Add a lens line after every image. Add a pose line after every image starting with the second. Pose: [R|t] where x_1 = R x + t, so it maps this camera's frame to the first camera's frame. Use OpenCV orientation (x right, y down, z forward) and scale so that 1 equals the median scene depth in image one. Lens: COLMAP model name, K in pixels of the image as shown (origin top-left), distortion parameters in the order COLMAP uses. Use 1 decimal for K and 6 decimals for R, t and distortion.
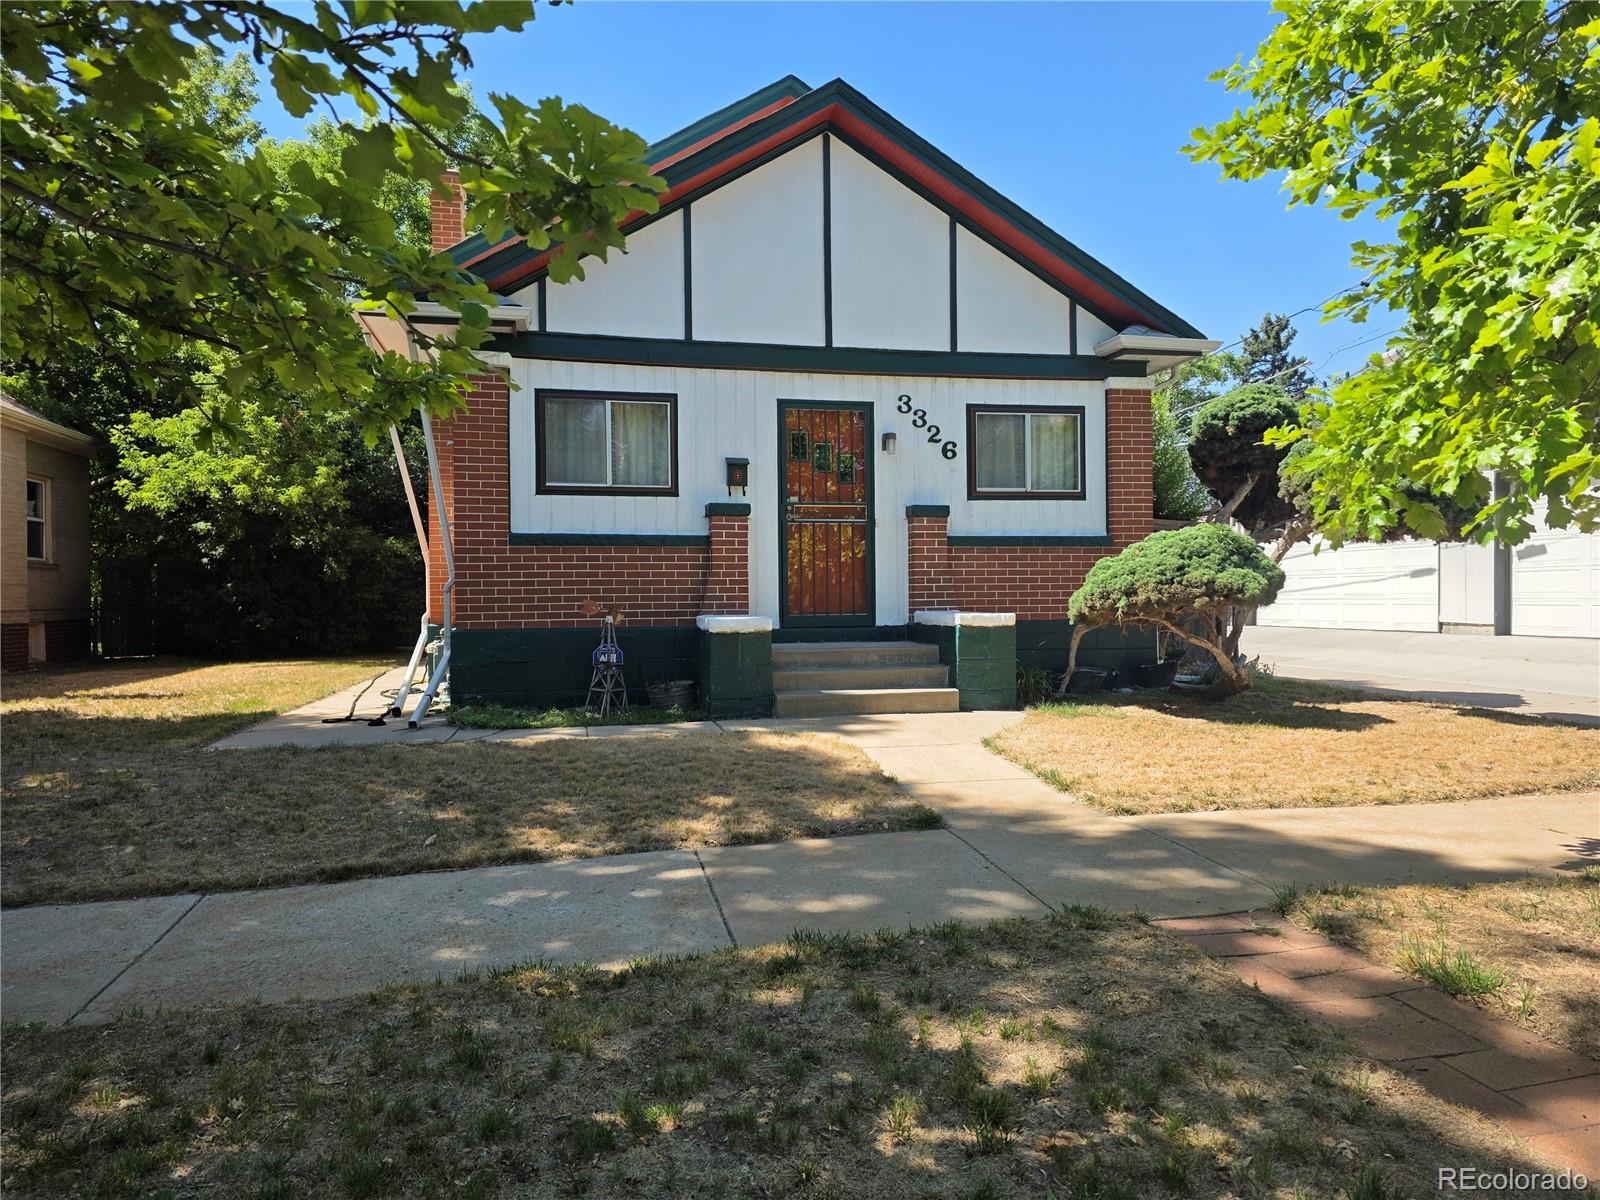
lens RADIAL K [[1076.6, 0, 800.0], [0, 1076.6, 600.0], [0, 0, 1]] dist [0.037360, 0.000766]
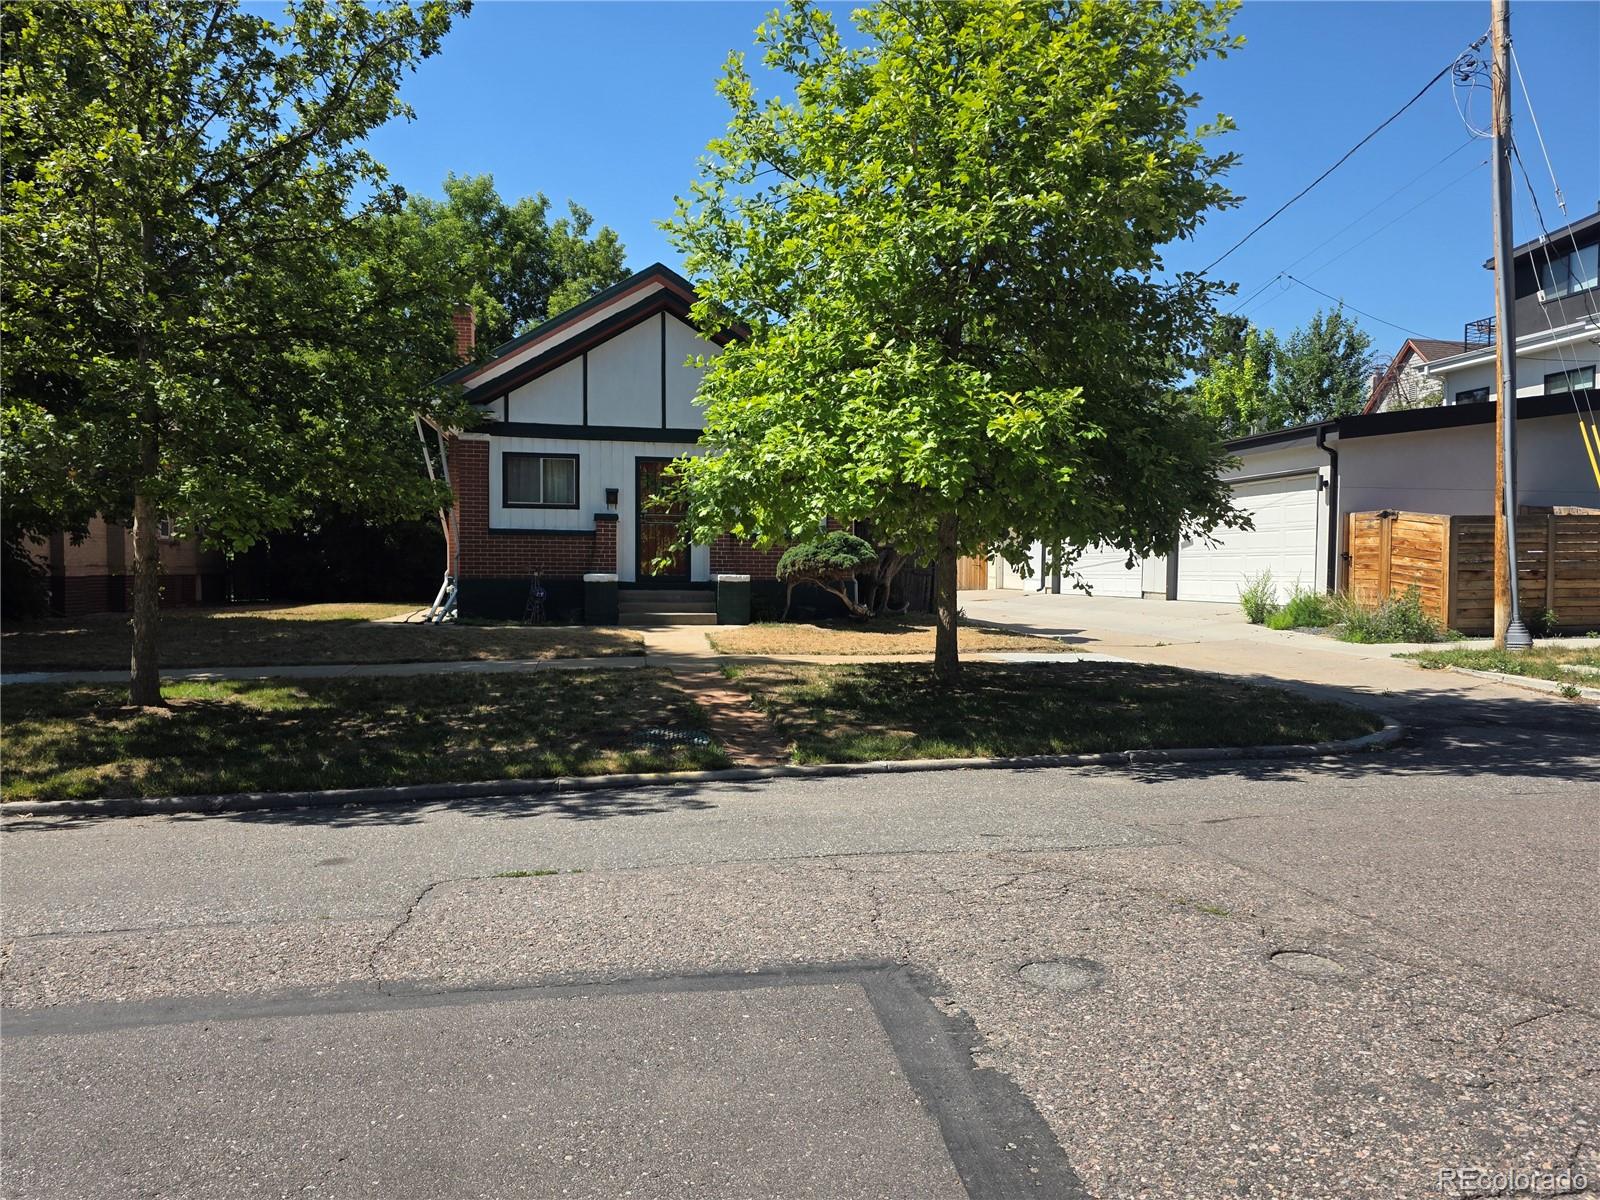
lens RADIAL K [[1051.5, 0, 795.5], [0, 1051.5, 611.9], [0, 0, 1]] dist [0.004625, 0.001714]
pose [[0.999443, 0.018901, -0.027503, 0.313888], [-0.017841, 0.999107, 0.038306, 0.004532], [0.028203, -0.037794, 0.998887, -0.811852]]
